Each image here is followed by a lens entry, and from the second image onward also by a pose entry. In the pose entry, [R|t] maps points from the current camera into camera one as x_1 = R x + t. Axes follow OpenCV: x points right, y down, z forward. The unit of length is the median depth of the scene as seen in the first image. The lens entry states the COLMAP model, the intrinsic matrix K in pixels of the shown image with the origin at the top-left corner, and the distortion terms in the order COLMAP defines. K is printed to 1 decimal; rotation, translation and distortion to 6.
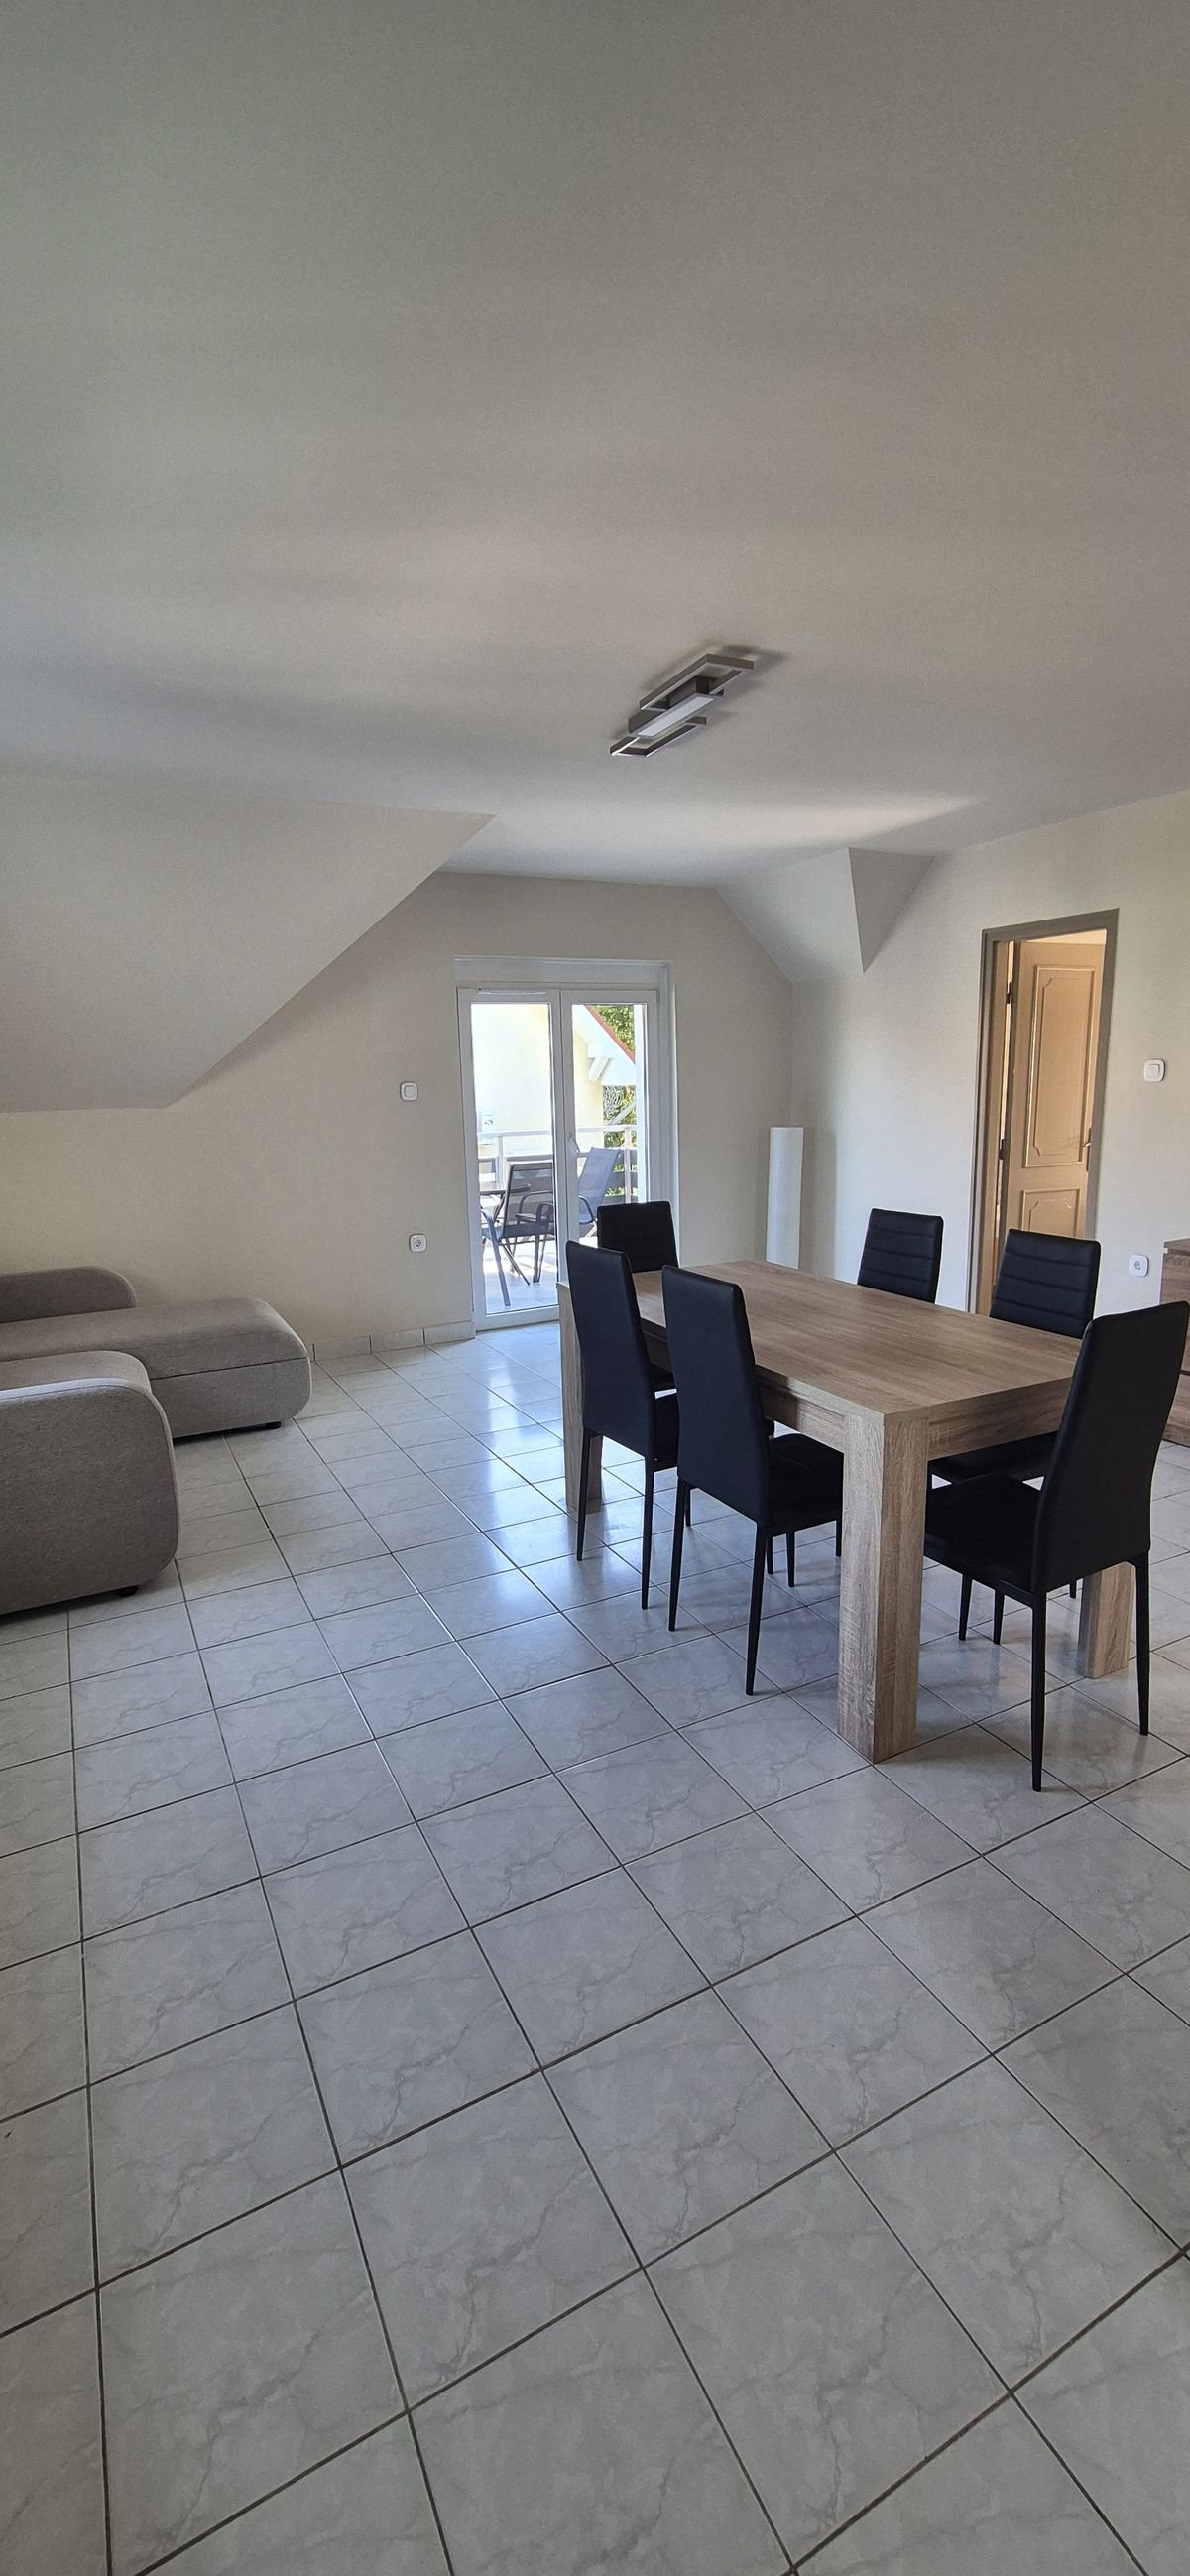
lens RADIAL K [[1056.0, 0, 592.3], [0, 1056.0, 1289.1], [0, 0, 1]] dist [-0.000473, 0.003593]
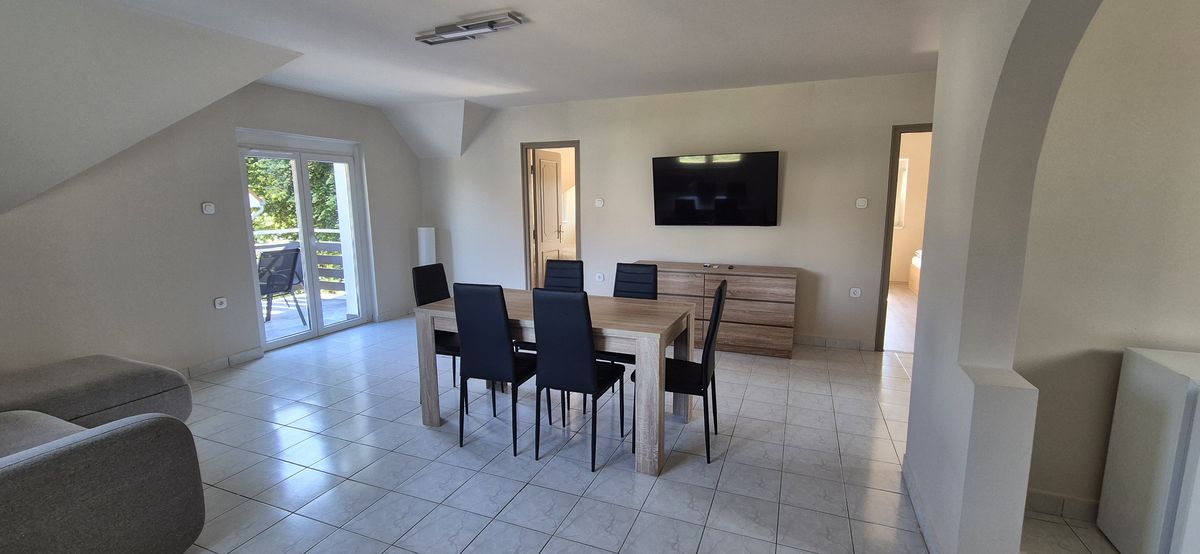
lens RADIAL K [[492.0, 0, 606.4], [0, 492.0, 274.4], [0, 0, 1]] dist [-0.000473, 0.003593]
pose [[0.755230, -0.079271, 0.650649, -0.253242], [0.117142, 0.993002, -0.014990, -0.009230], [-0.644908, 0.087539, 0.759231, 0.074610]]
